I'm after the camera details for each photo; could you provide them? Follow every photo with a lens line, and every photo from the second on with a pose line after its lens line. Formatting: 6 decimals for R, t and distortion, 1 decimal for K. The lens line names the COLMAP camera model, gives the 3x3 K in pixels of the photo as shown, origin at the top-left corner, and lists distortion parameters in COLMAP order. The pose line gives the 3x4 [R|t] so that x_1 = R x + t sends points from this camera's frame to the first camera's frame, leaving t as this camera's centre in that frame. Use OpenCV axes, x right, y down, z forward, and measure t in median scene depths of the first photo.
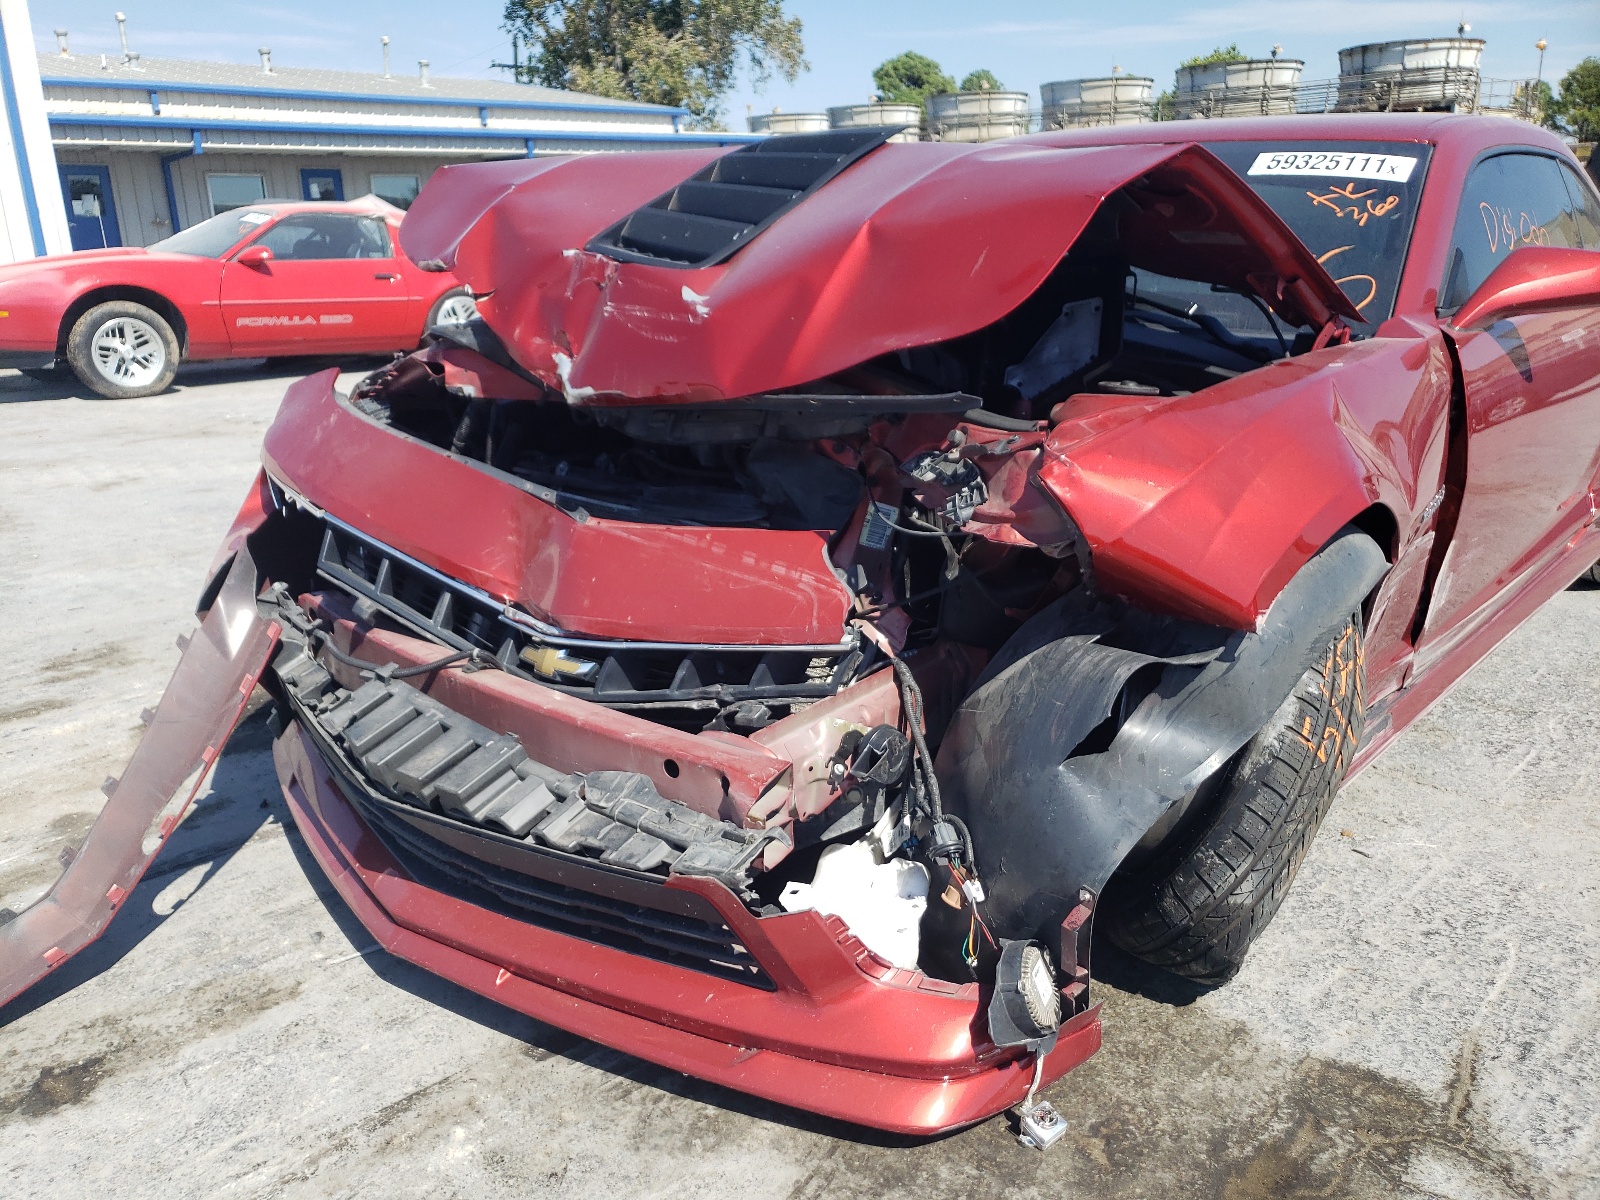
lens RADIAL K [[1236.0, 0, 797.3], [0, 1236.0, 548.0], [0, 0, 1]] dist [0.025450, -0.083985]
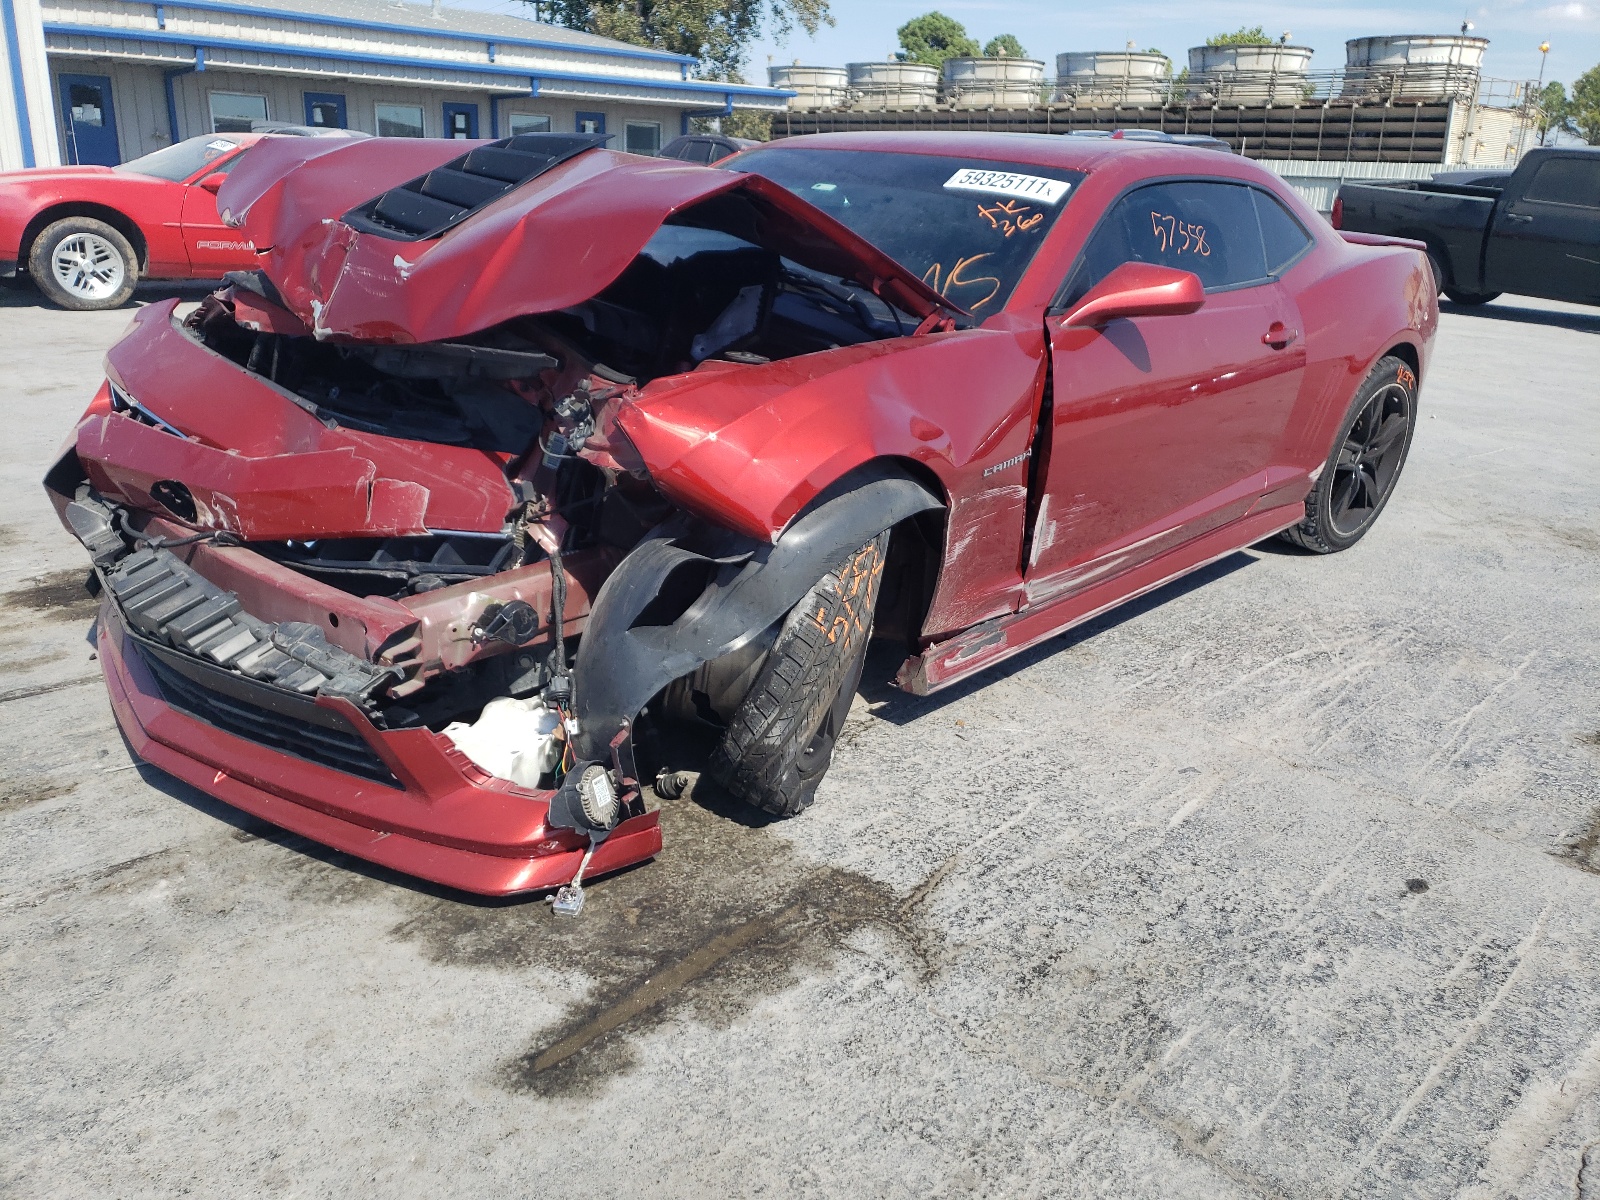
lens RADIAL K [[1184.5, 0, 803.2], [0, 1184.5, 509.9], [0, 0, 1]] dist [-0.055360, 0.034432]
pose [[0.997294, 0.054702, 0.049124, 0.300806], [-0.055455, 0.998362, 0.014096, 0.012756], [-0.048273, -0.016782, 0.998693, -0.255752]]
